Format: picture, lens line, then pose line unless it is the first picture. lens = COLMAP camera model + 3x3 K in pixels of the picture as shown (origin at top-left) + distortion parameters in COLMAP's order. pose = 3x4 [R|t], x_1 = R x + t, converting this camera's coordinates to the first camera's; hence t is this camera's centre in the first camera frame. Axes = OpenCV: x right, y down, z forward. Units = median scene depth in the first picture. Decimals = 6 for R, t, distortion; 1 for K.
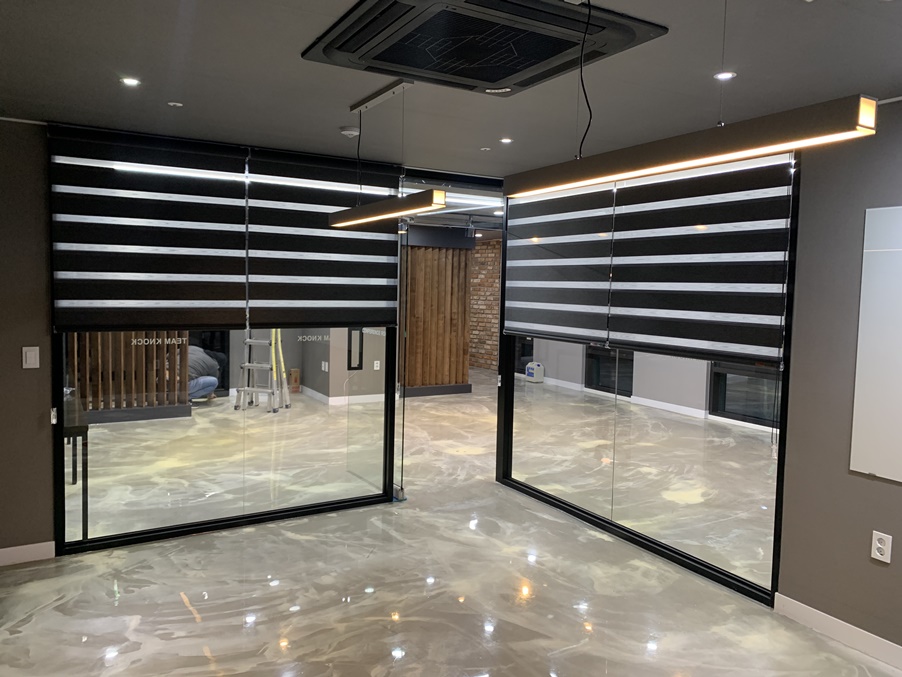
lens RADIAL K [[682.3, 0, 450.6], [0, 682.3, 336.0], [0, 0, 1]] dist [-0.001370, -0.003603]
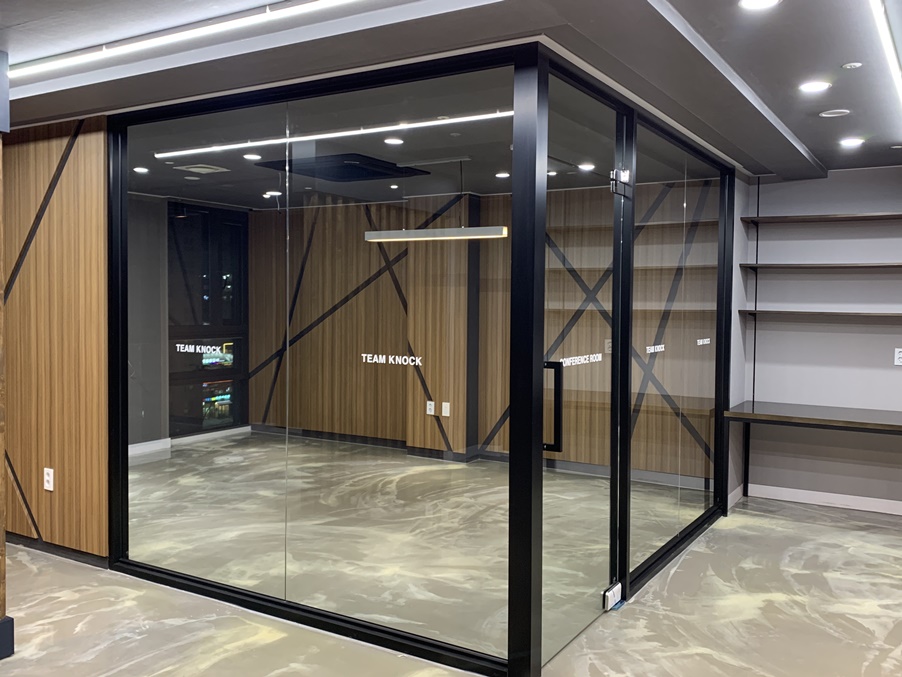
lens RADIAL K [[821.9, 0, 451.8], [0, 821.9, 336.2], [0, 0, 1]] dist [-0.055587, 0.000000]
pose [[-0.880701, -0.011394, -0.473536, 0.469606], [-0.069396, 0.992027, 0.105197, -0.095084], [0.468562, 0.125508, -0.874470, 1.719544]]
